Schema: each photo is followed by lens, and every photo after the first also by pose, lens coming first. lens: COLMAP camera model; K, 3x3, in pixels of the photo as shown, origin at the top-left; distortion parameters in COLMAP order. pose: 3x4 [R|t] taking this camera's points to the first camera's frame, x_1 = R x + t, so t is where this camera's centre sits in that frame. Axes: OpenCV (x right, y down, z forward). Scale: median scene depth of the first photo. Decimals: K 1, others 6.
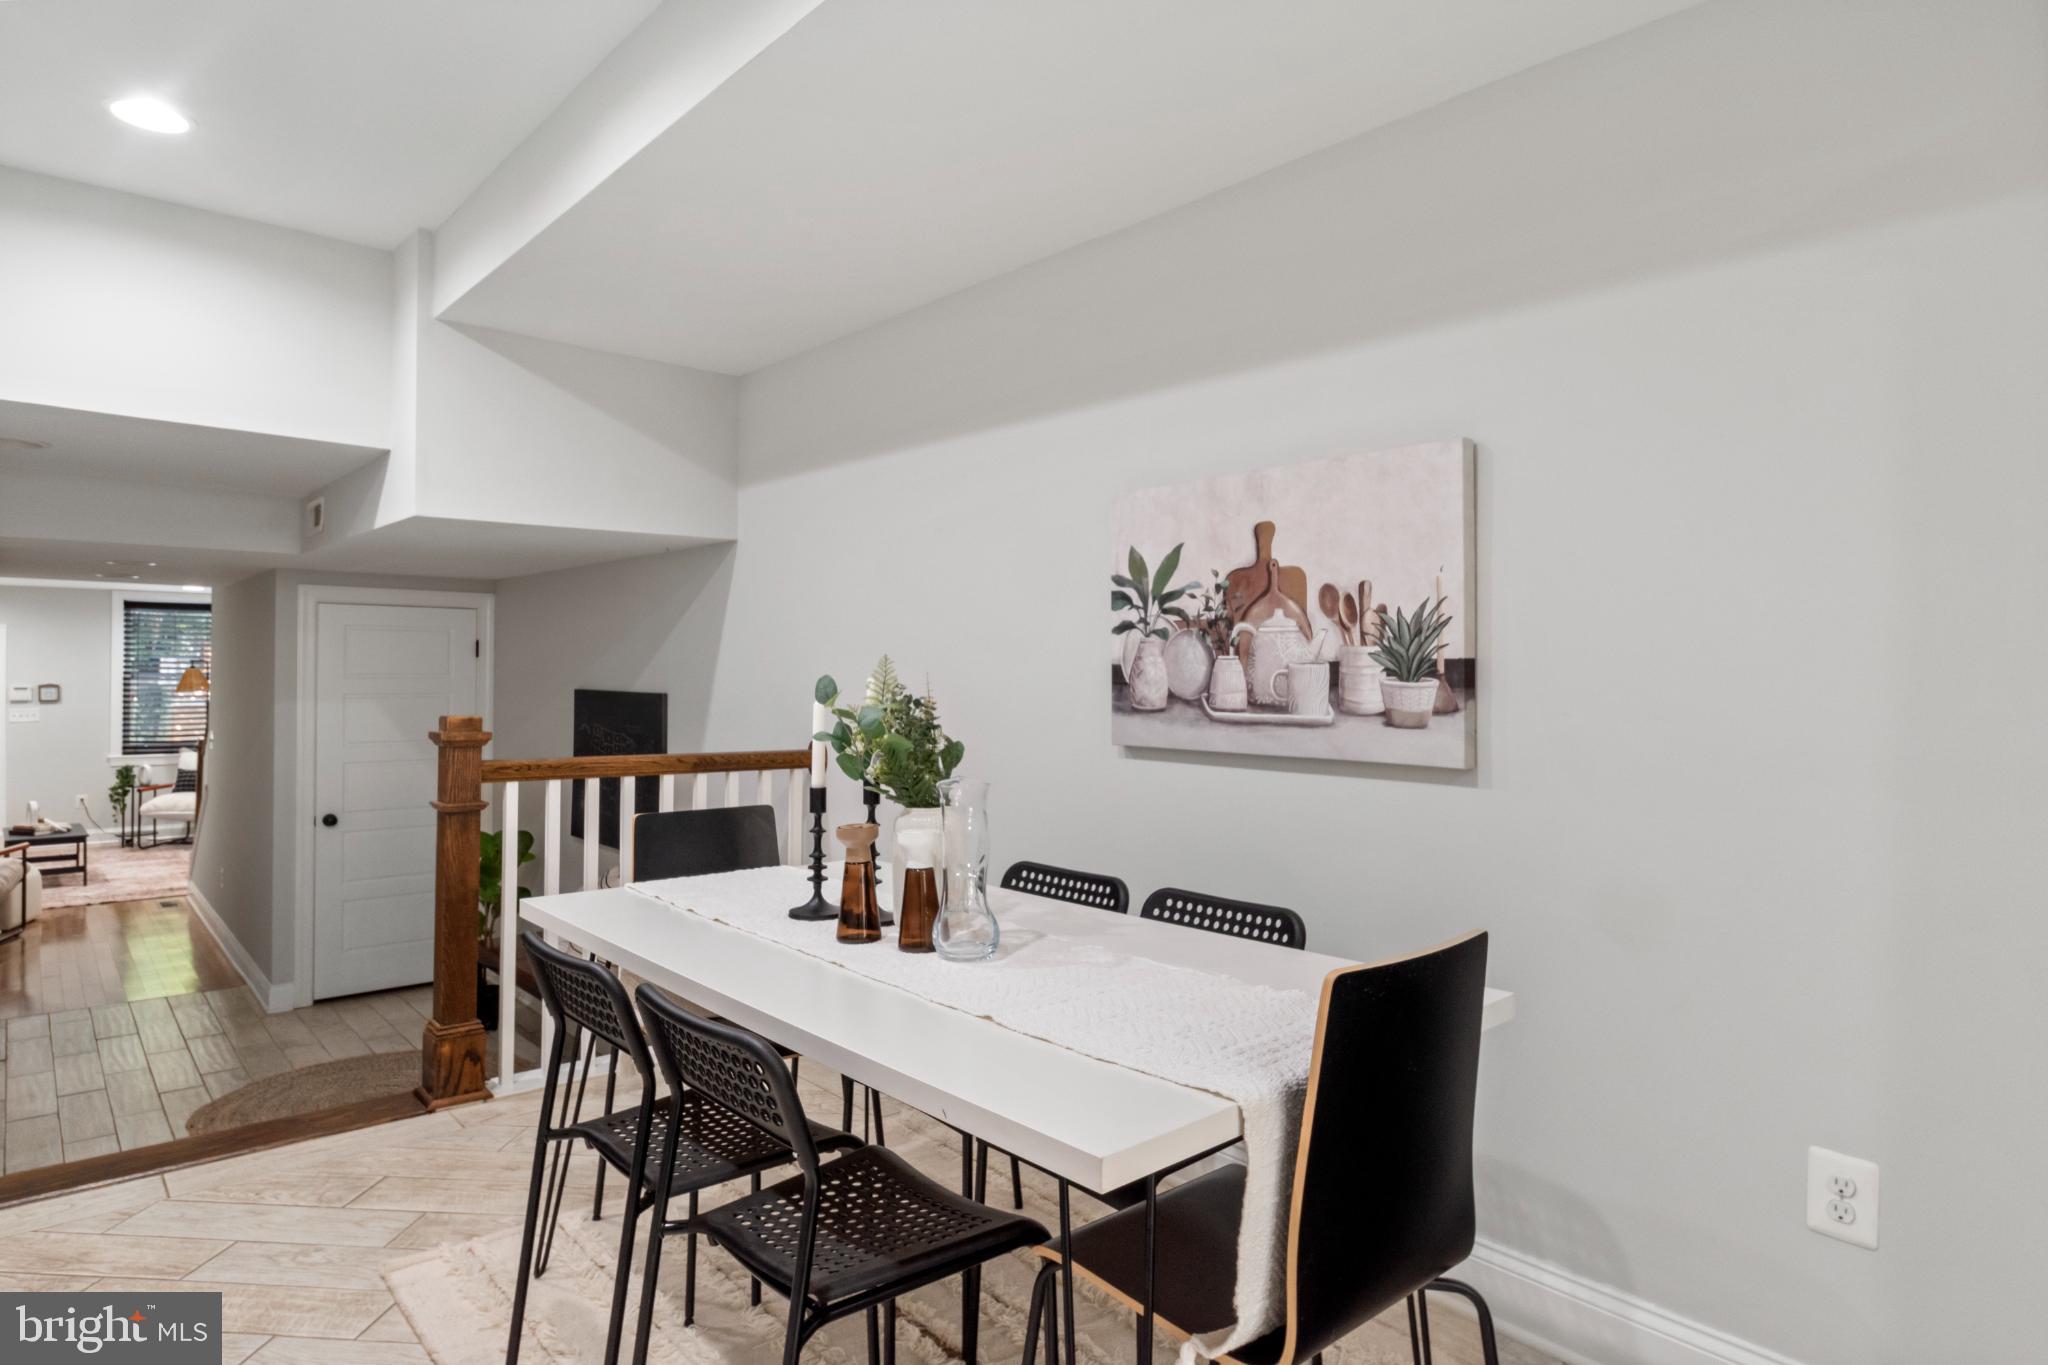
lens RADIAL K [[1148.5, 0, 1021.8], [0, 1148.5, 668.4], [0, 0, 1]] dist [0.010363, -0.003242]
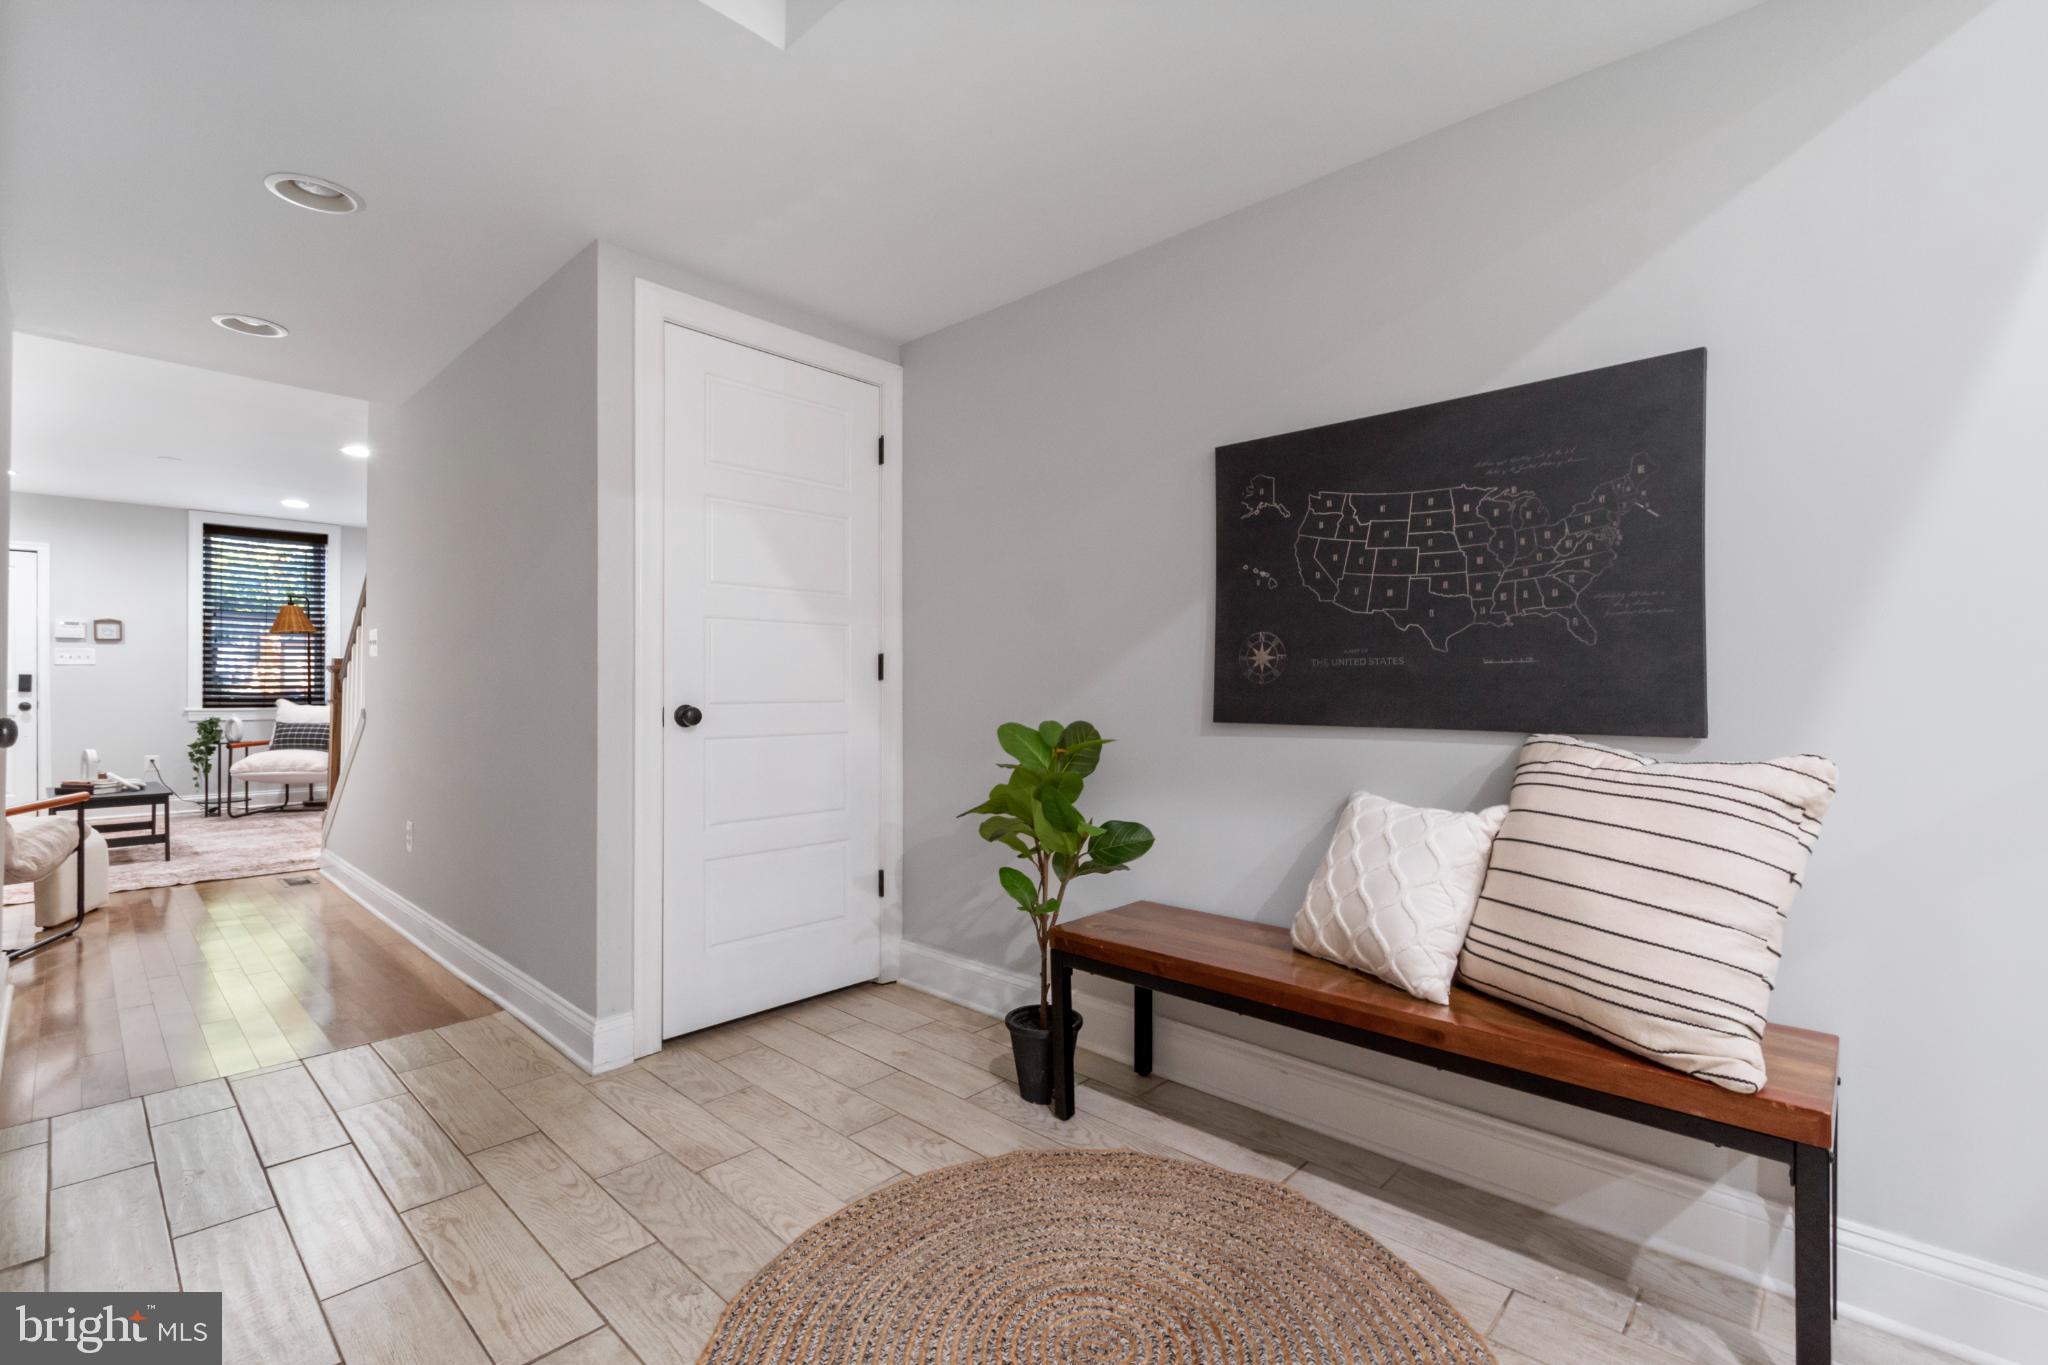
lens RADIAL K [[901.4, 0, 1035.2], [0, 901.4, 682.4], [0, 0, 1]] dist [-0.000453, -0.000241]
pose [[0.994238, -0.008425, 0.106861, -0.302828], [0.008199, 0.999963, 0.002551, 0.073194], [-0.106879, -0.001660, 0.994271, 0.347082]]
